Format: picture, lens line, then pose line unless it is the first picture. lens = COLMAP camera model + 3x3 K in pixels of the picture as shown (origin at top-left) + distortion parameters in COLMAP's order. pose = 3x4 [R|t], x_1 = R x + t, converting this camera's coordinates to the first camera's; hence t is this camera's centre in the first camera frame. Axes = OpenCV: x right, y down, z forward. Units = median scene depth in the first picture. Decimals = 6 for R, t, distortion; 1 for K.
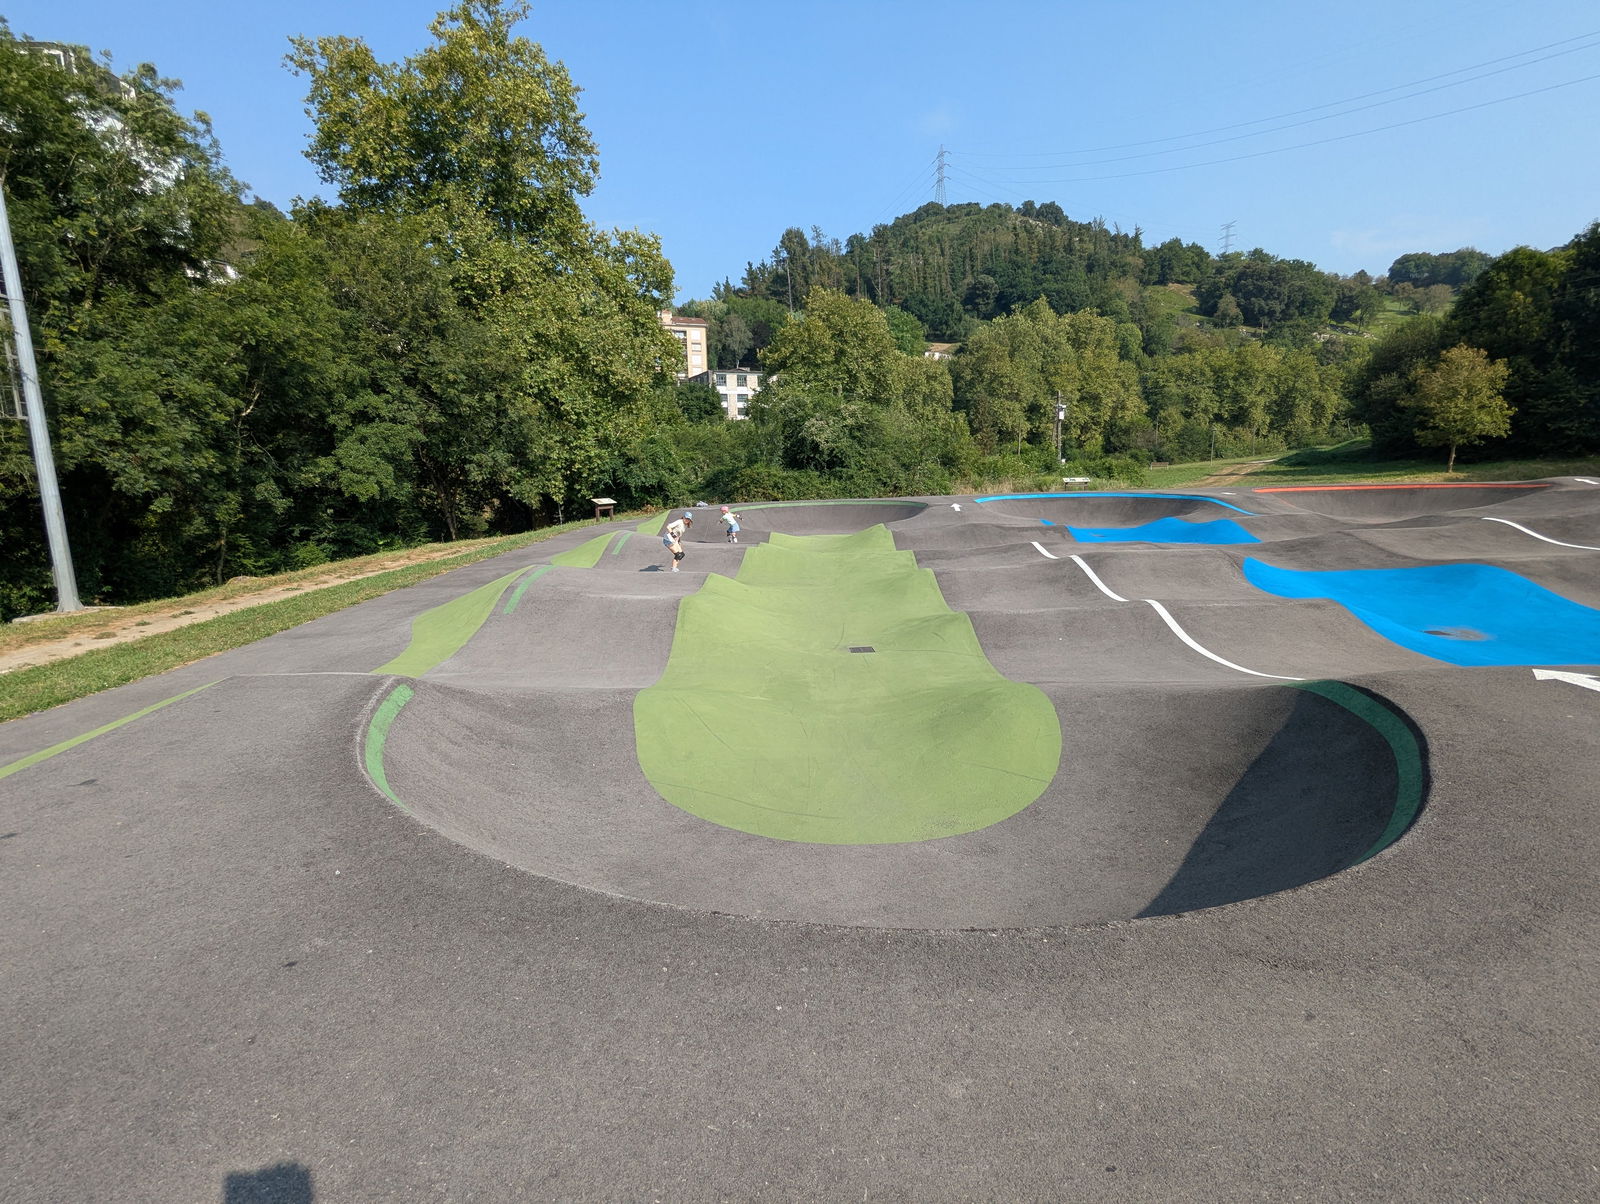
lens RADIAL K [[763.3, 0, 815.9], [0, 763.3, 599.8], [0, 0, 1]] dist [0.000128, 0.001317]
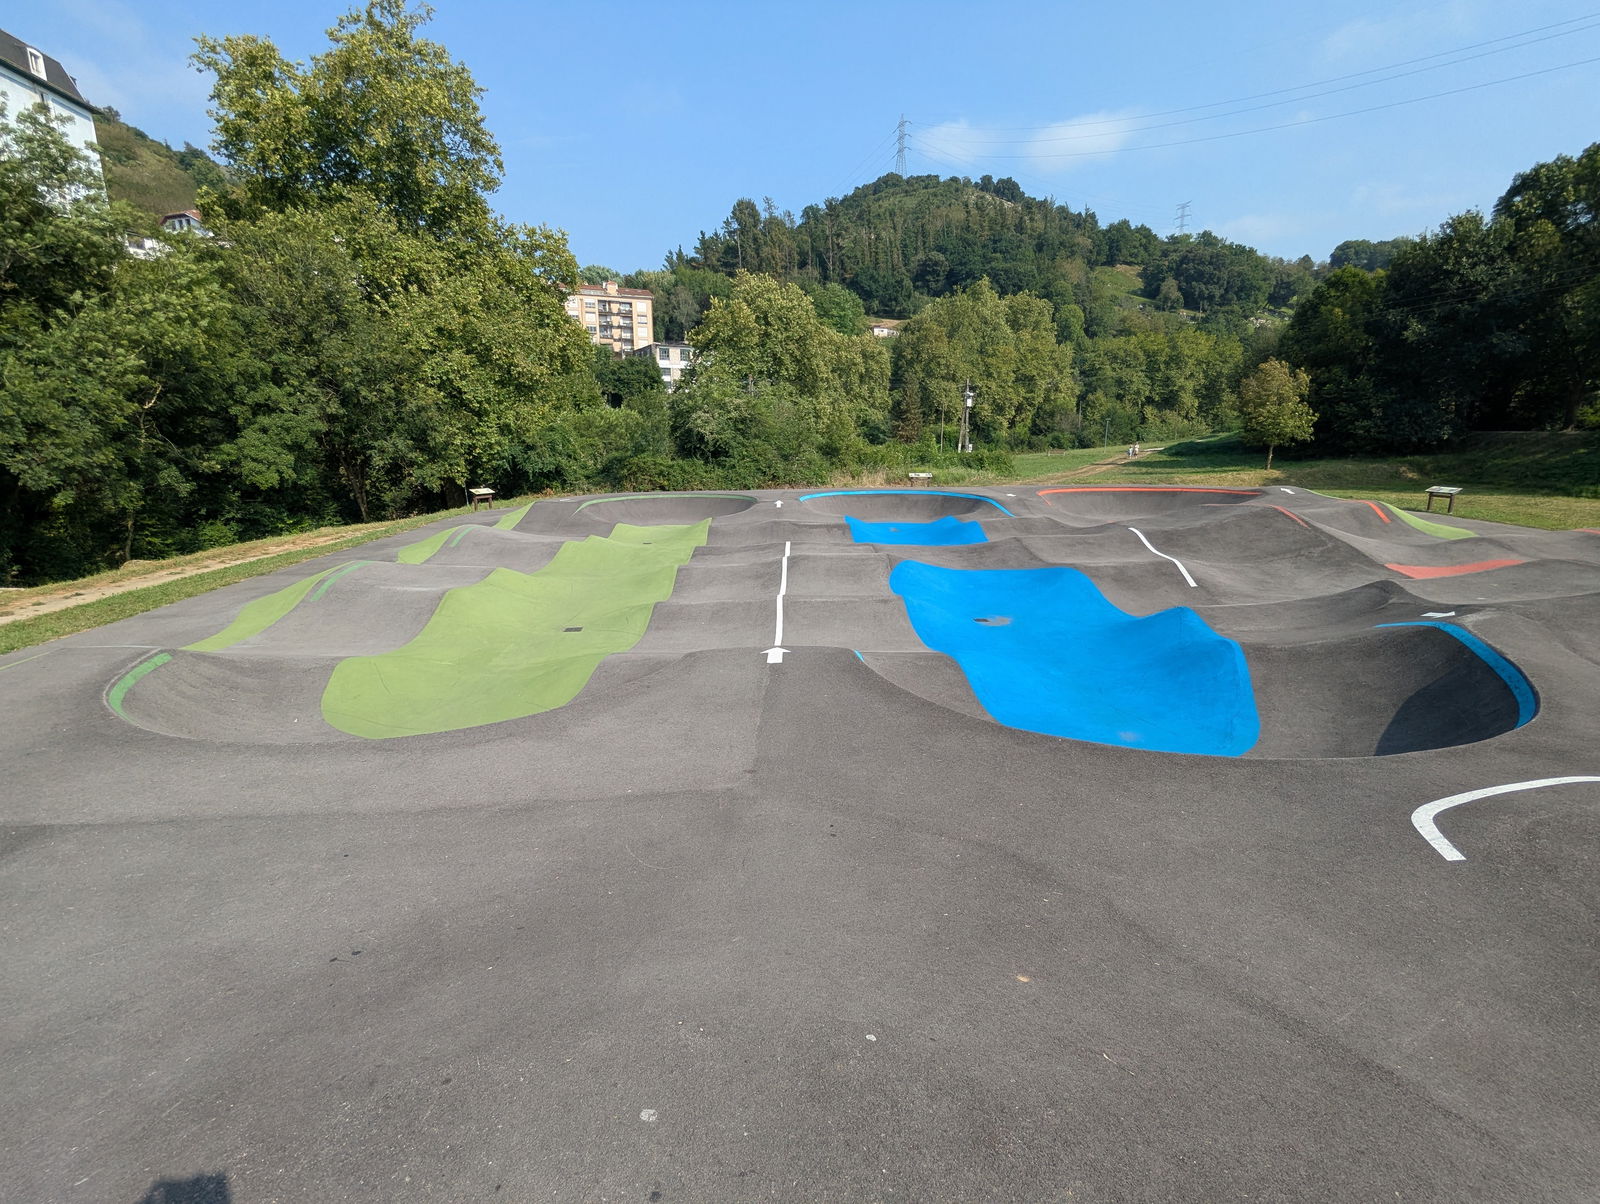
lens RADIAL K [[763.3, 0, 814.3], [0, 763.3, 598.1], [0, 0, 1]] dist [0.000128, 0.001317]
pose [[0.998937, 0.008048, 0.045381, 0.109214], [-0.009670, 0.999318, 0.035636, -0.011437], [-0.045063, -0.036037, 0.998334, -0.101352]]
